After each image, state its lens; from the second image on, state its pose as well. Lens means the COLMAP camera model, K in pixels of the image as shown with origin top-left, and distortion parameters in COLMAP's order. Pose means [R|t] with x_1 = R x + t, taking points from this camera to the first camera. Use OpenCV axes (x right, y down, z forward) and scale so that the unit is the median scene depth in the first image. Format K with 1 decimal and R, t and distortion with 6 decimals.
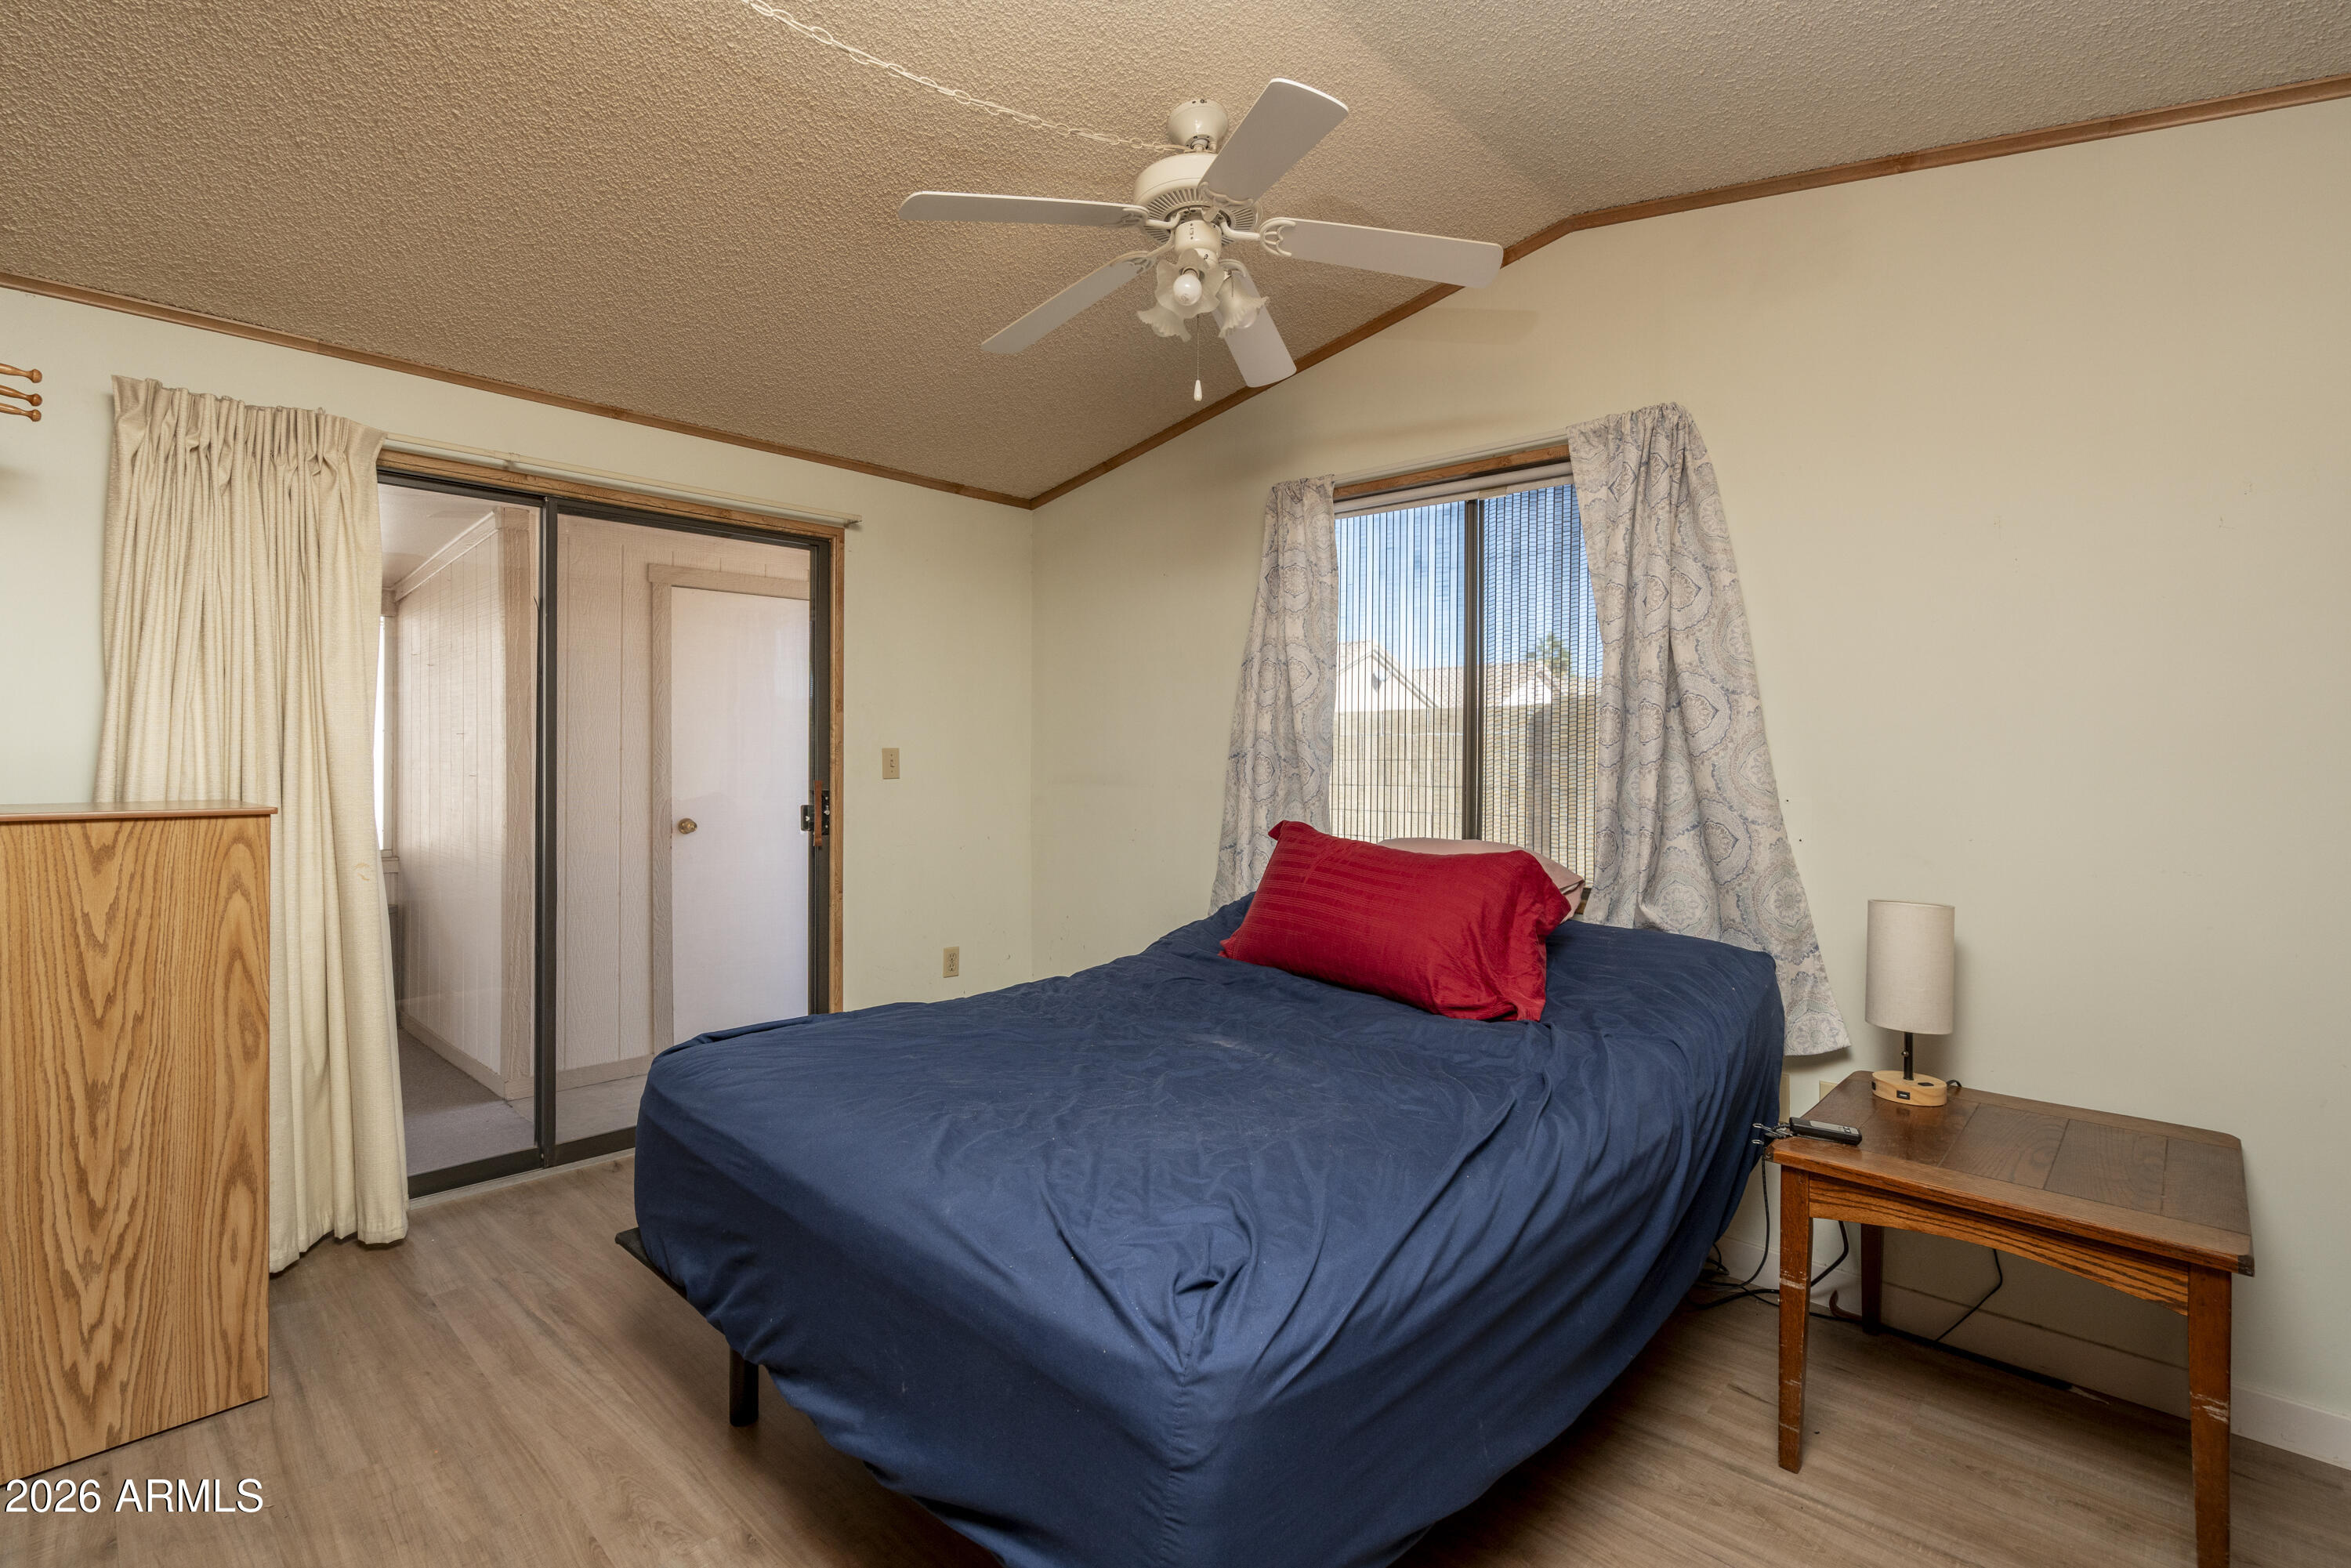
lens RADIAL K [[1082.7, 0, 1156.4], [0, 1082.7, 767.7], [0, 0, 1]] dist [-0.003119, 0.000064]
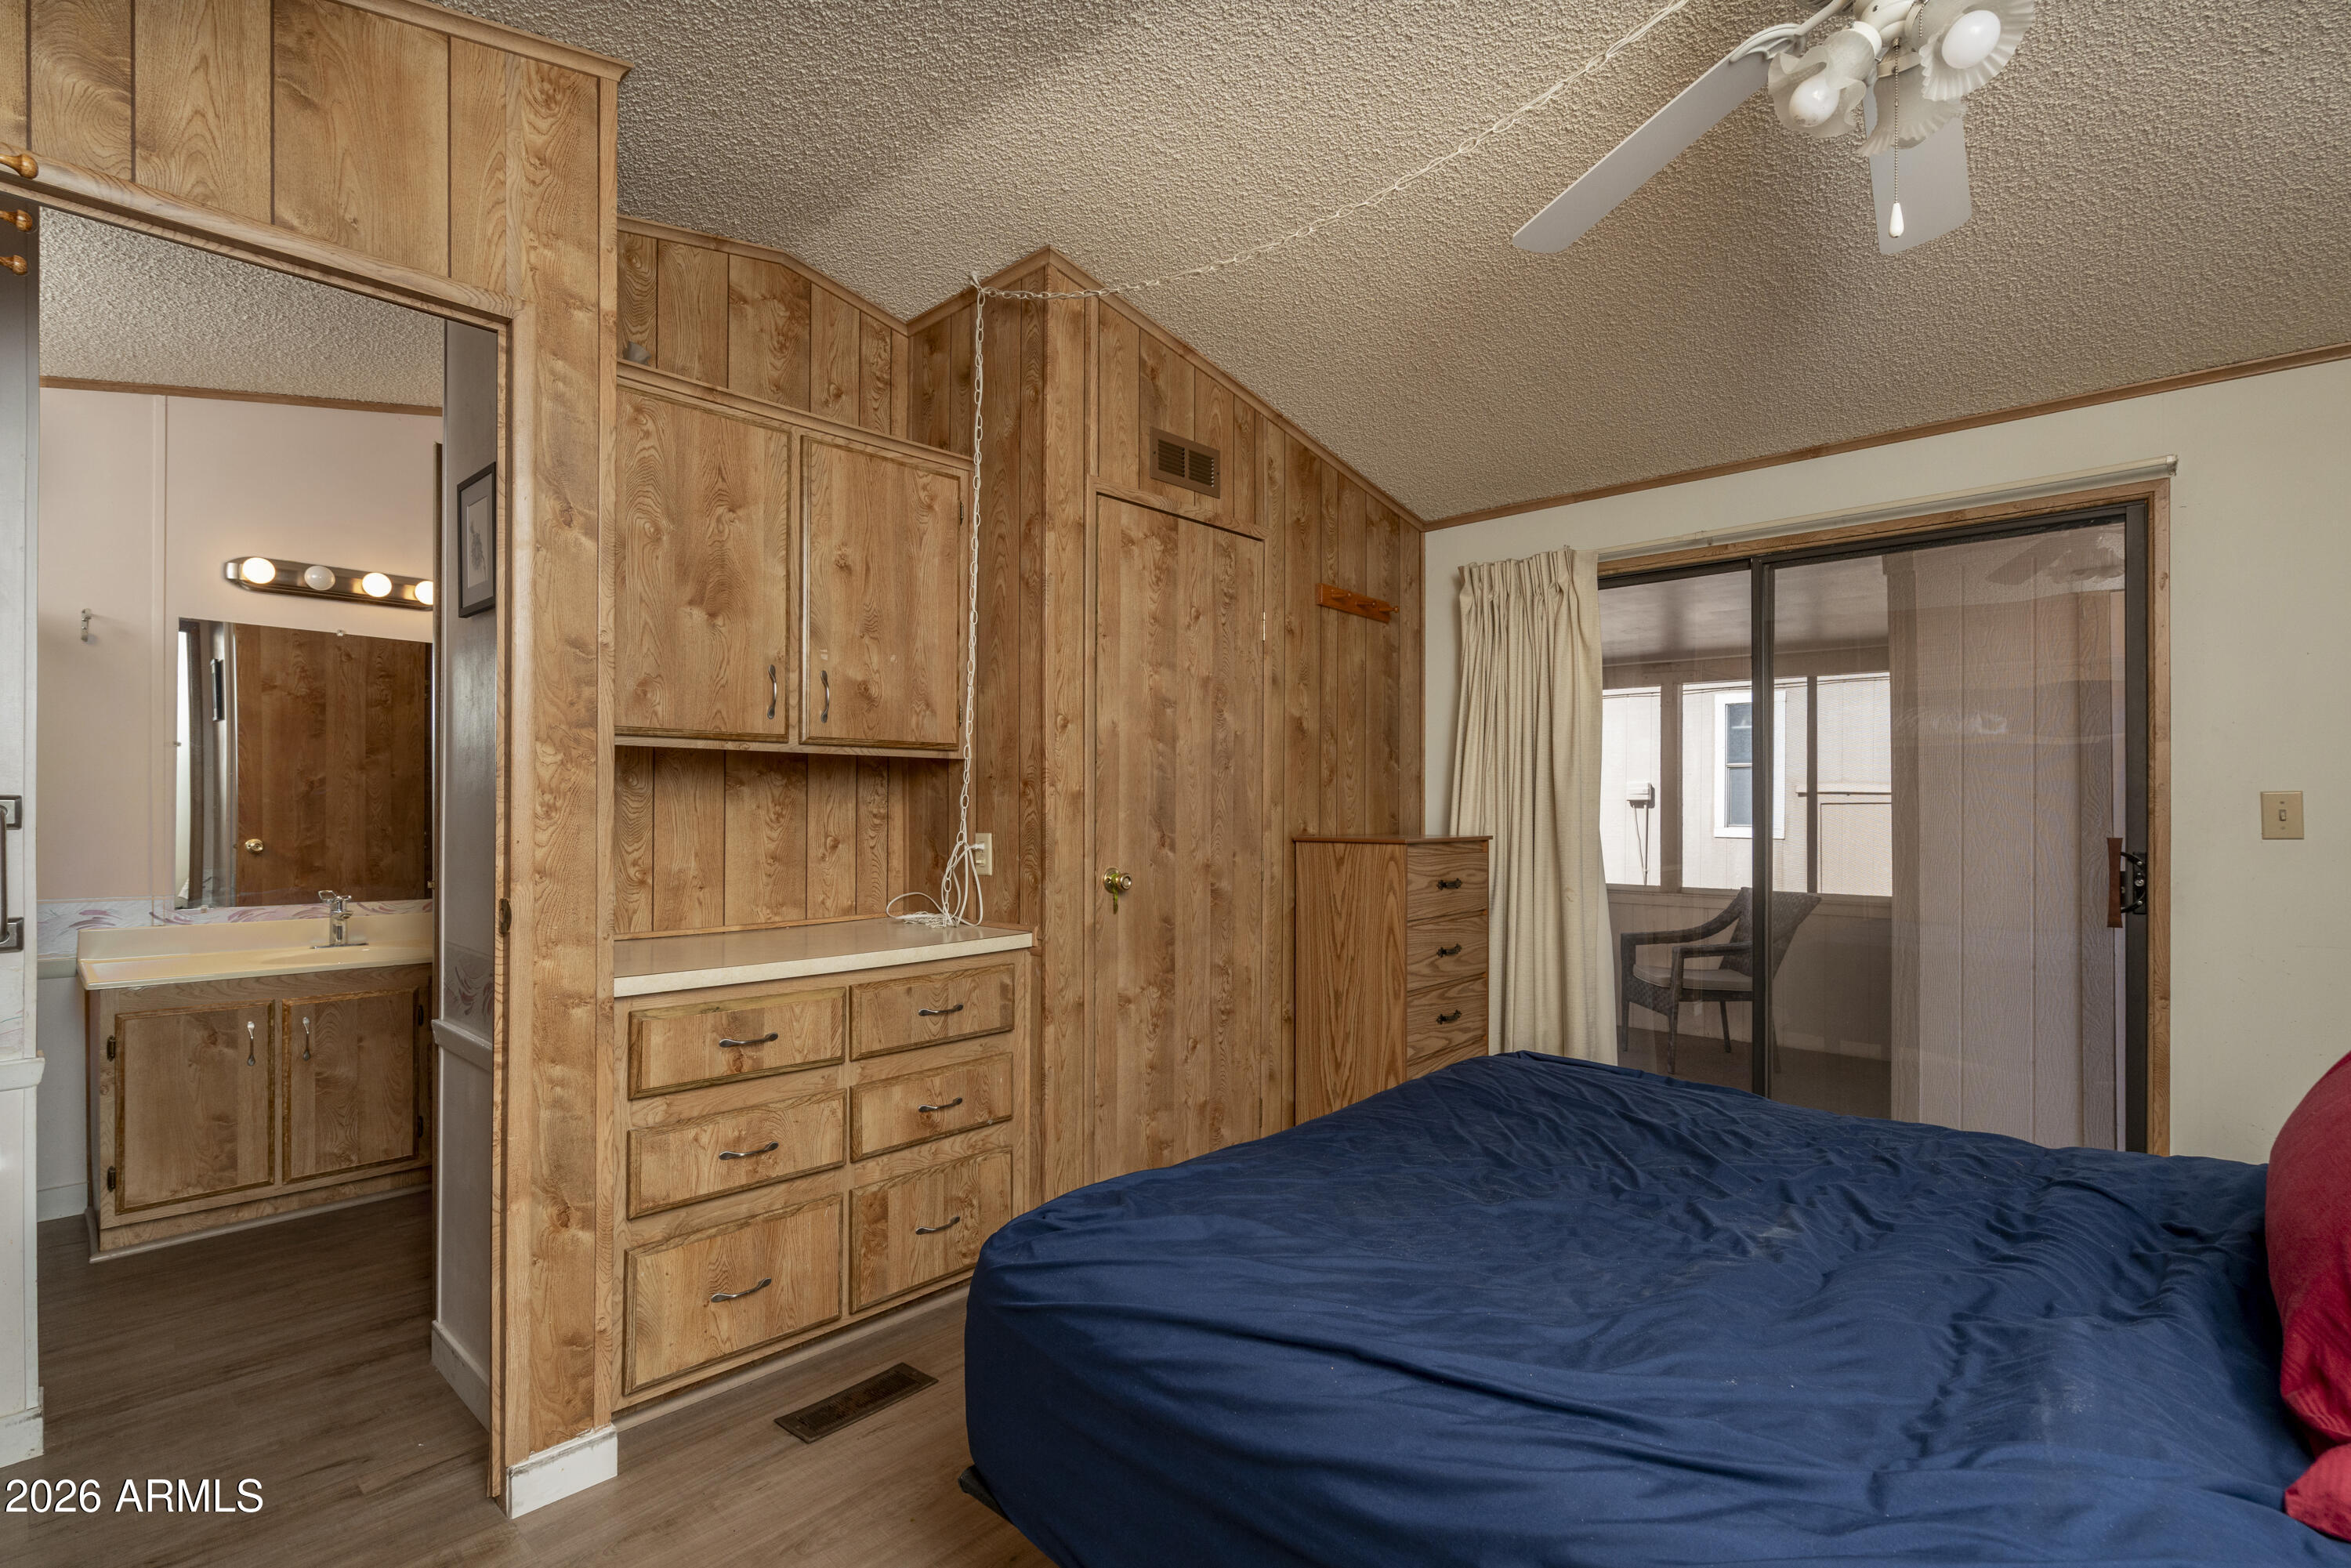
lens RADIAL K [[1082.7, 0, 1156.4], [0, 1082.7, 767.7], [0, 0, 1]] dist [-0.003119, 0.000064]
pose [[-0.023160, -0.031059, -0.999249, 0.759580], [-0.007498, 0.999495, -0.030893, -0.015919], [0.999704, 0.006777, -0.023381, 0.689416]]
